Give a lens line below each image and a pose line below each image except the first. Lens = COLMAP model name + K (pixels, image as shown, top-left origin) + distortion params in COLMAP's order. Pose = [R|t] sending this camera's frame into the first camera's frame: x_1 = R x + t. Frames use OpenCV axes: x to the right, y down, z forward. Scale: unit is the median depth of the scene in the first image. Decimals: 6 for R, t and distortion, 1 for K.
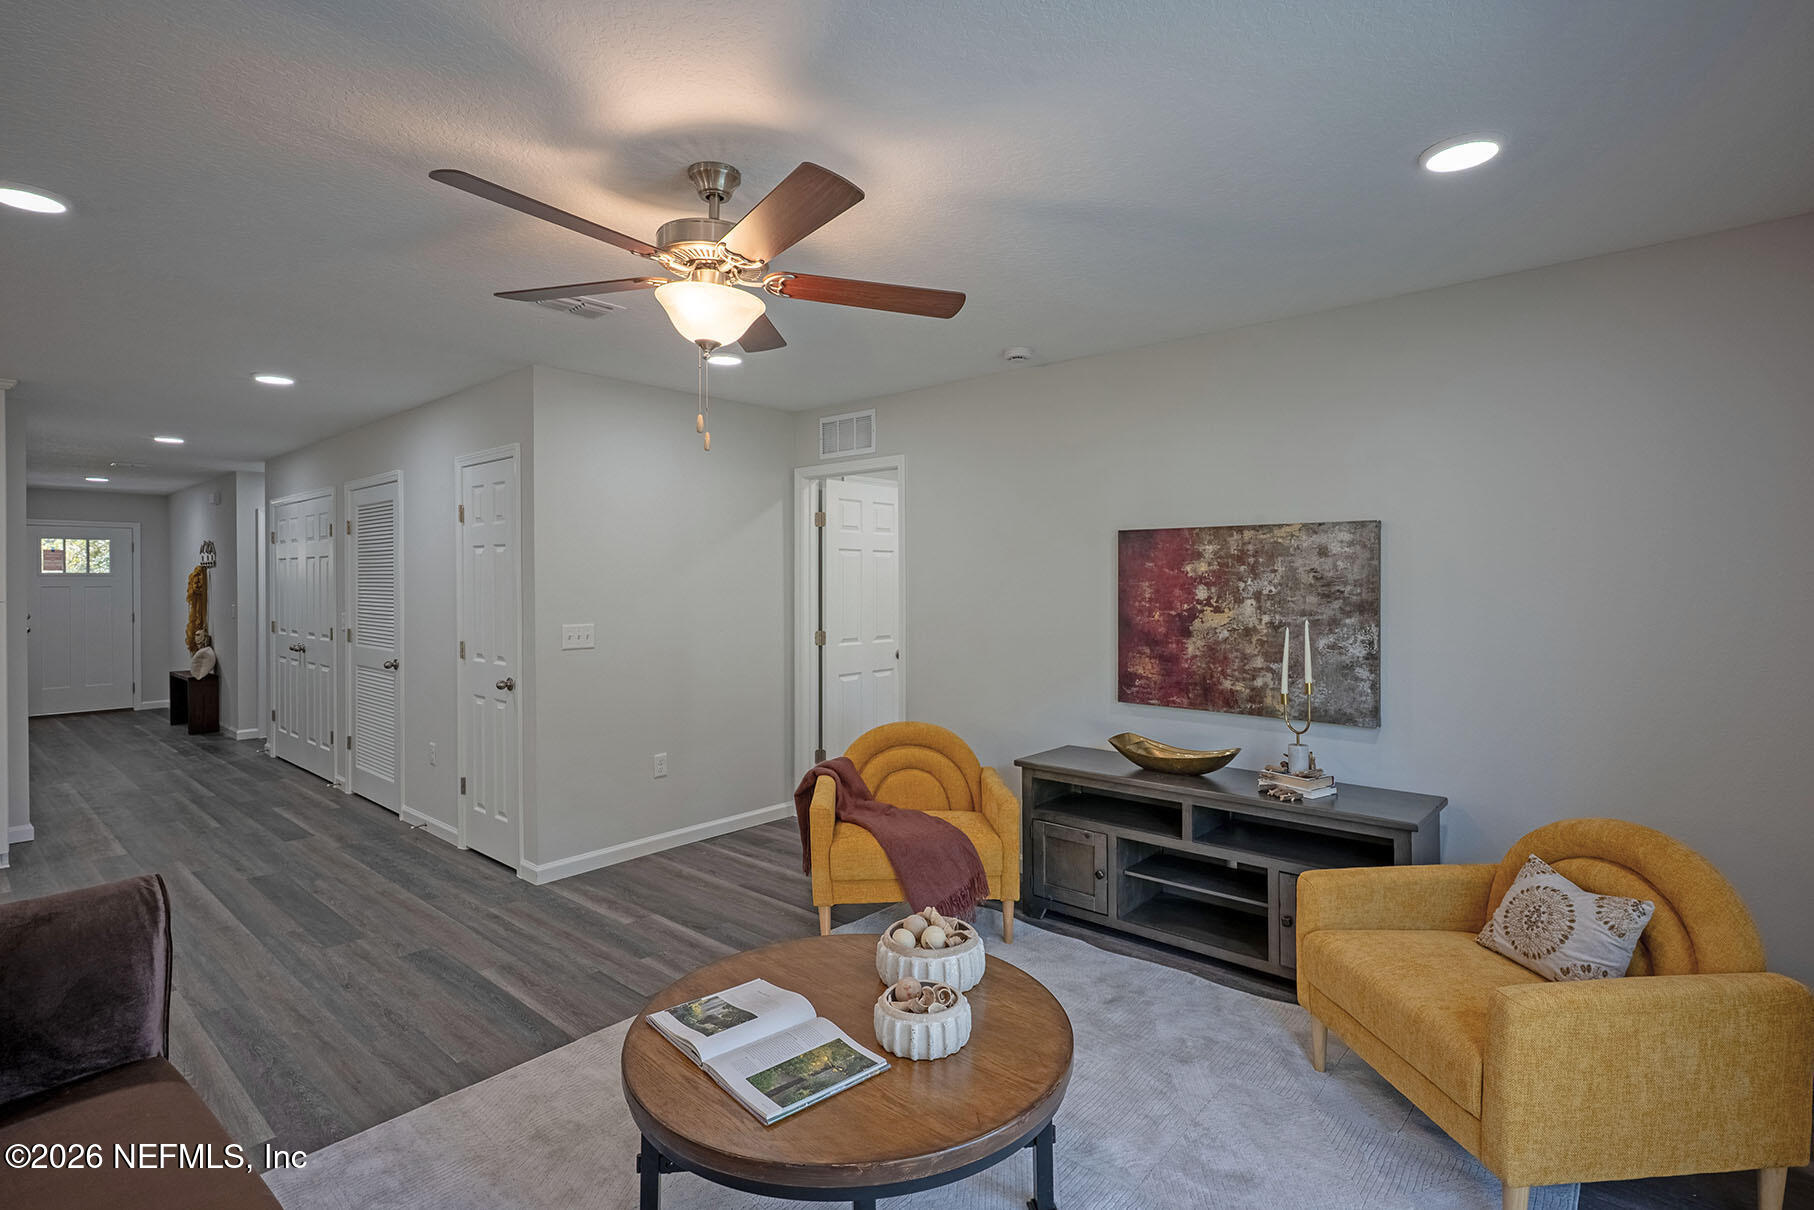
lens RADIAL K [[883.3, 0, 897.4], [0, 883.3, 598.8], [0, 0, 1]] dist [0.001770, 0.000804]
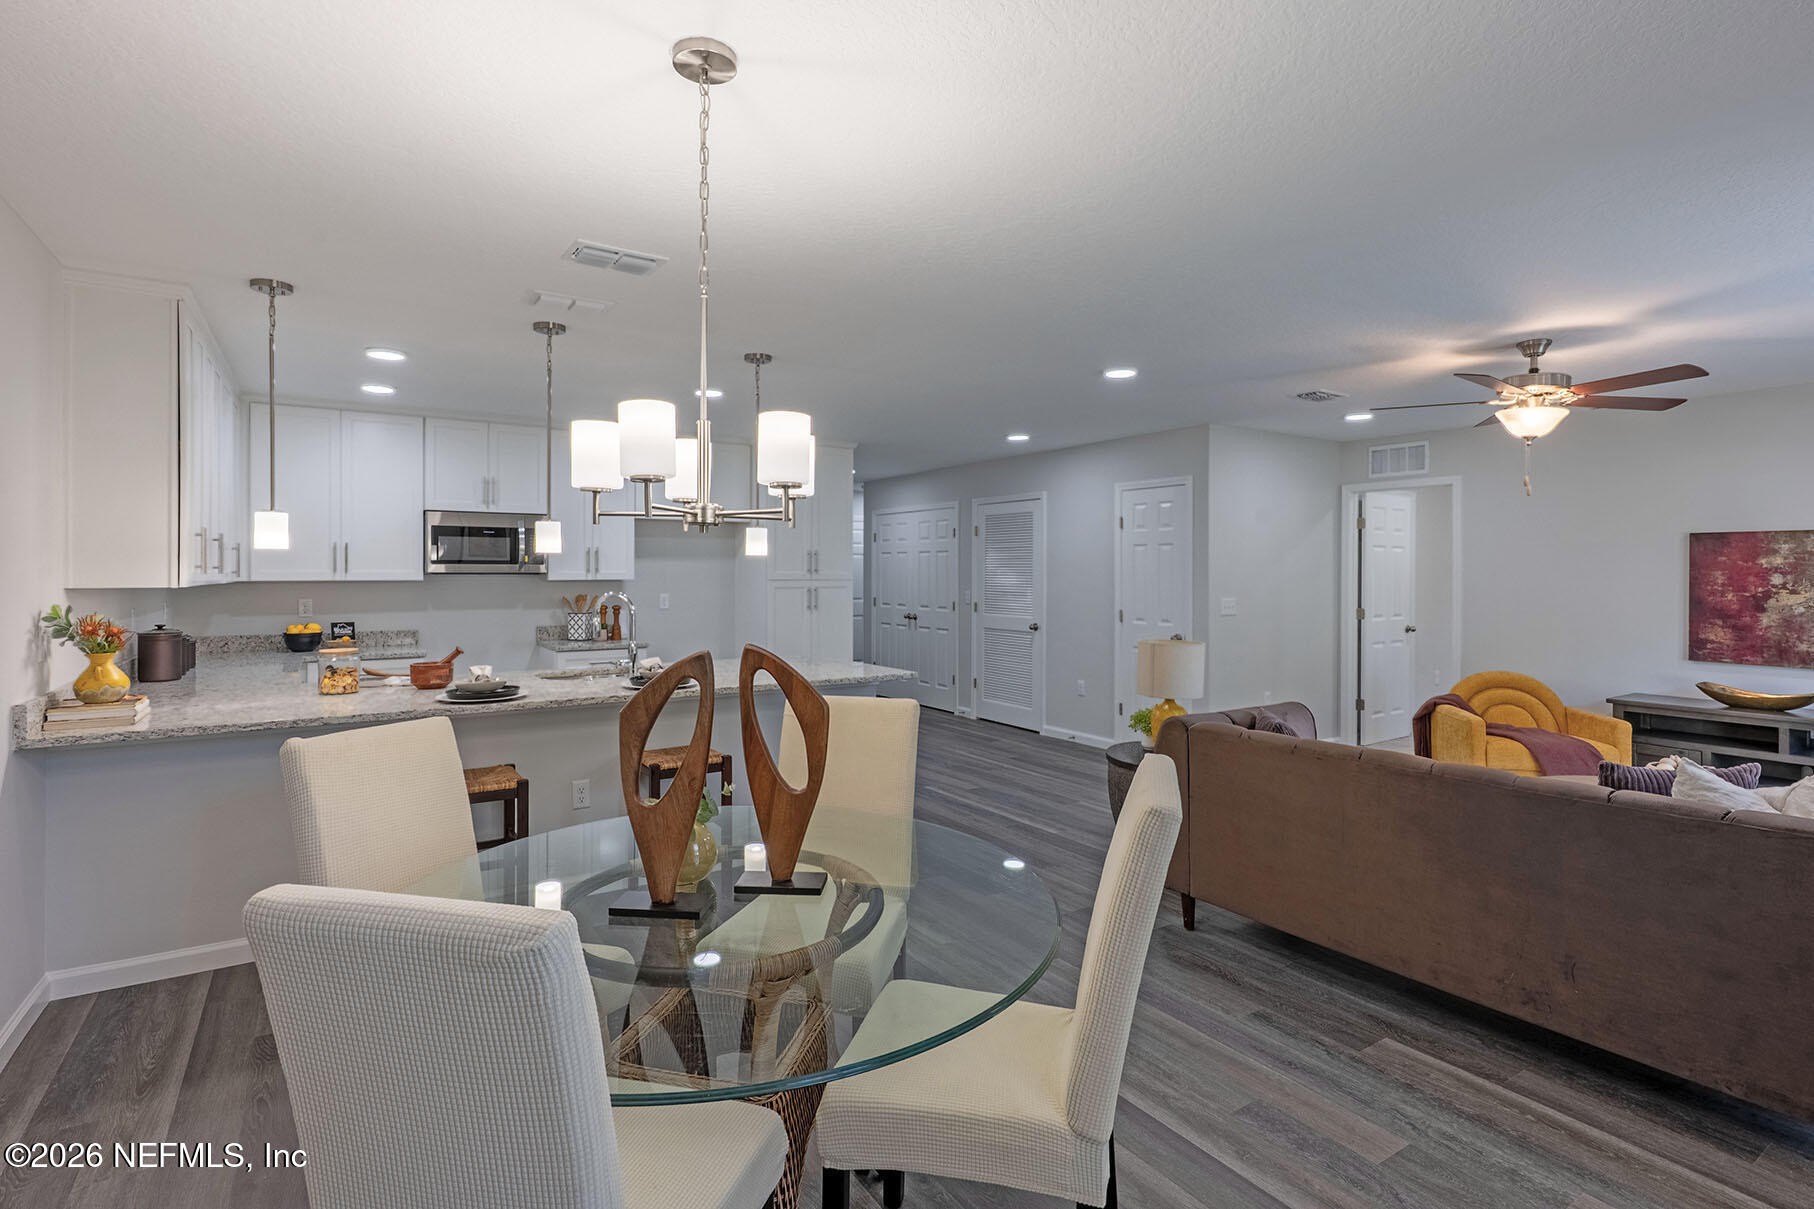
lens RADIAL K [[884.7, 0, 906.2], [0, 884.7, 579.5], [0, 0, 1]] dist [0.000282, 0.000451]
pose [[0.965145, 0.008236, -0.261585, -0.588977], [-0.011599, 0.999869, -0.011316, 0.024146], [0.261457, 0.013956, 0.965114, -0.658571]]
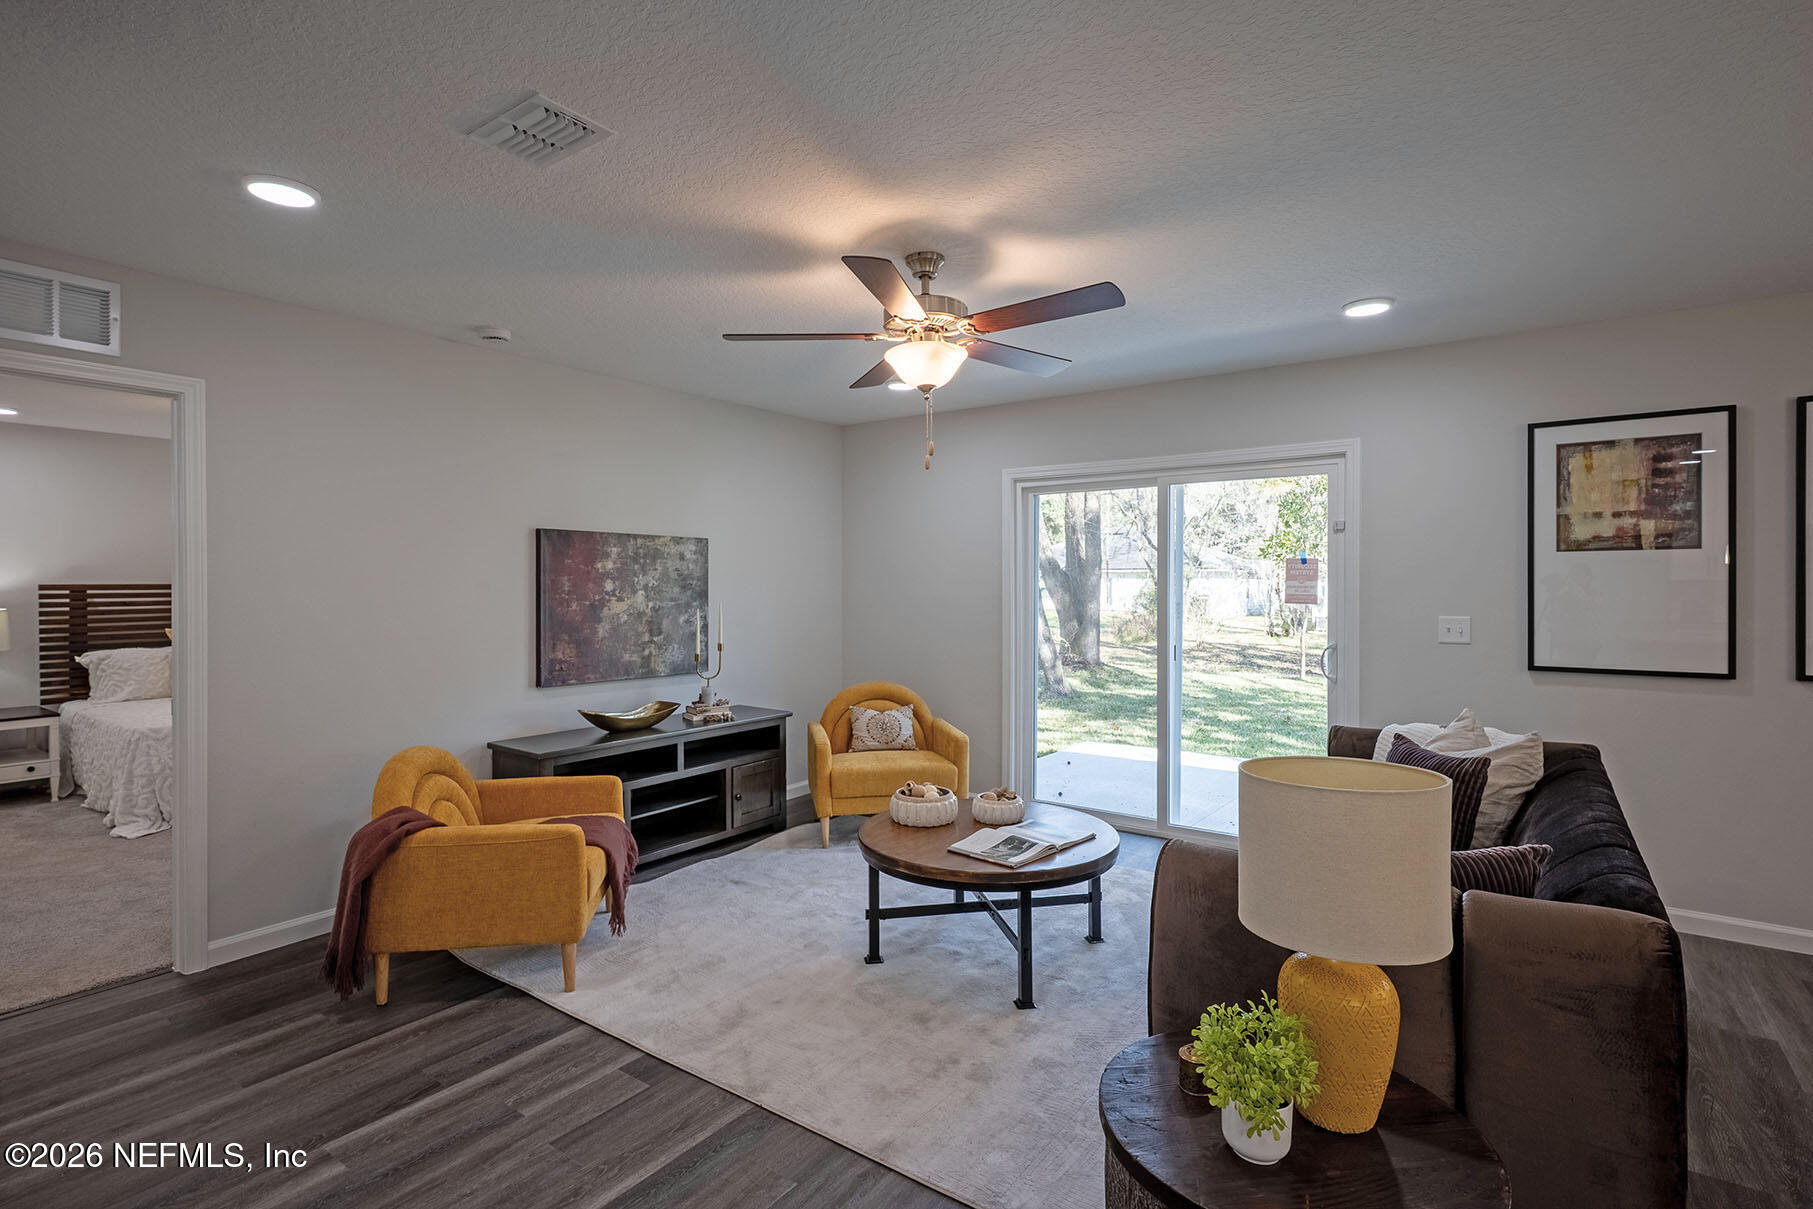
lens RADIAL K [[882.6, 0, 909.9], [0, 882.6, 589.1], [0, 0, 1]] dist [0.004363, 0.000839]
pose [[-0.100726, 0.001009, 0.994914, -0.927064], [0.023407, 0.999725, 0.001355, 0.006145], [-0.994639, 0.023425, -0.100722, 0.706379]]
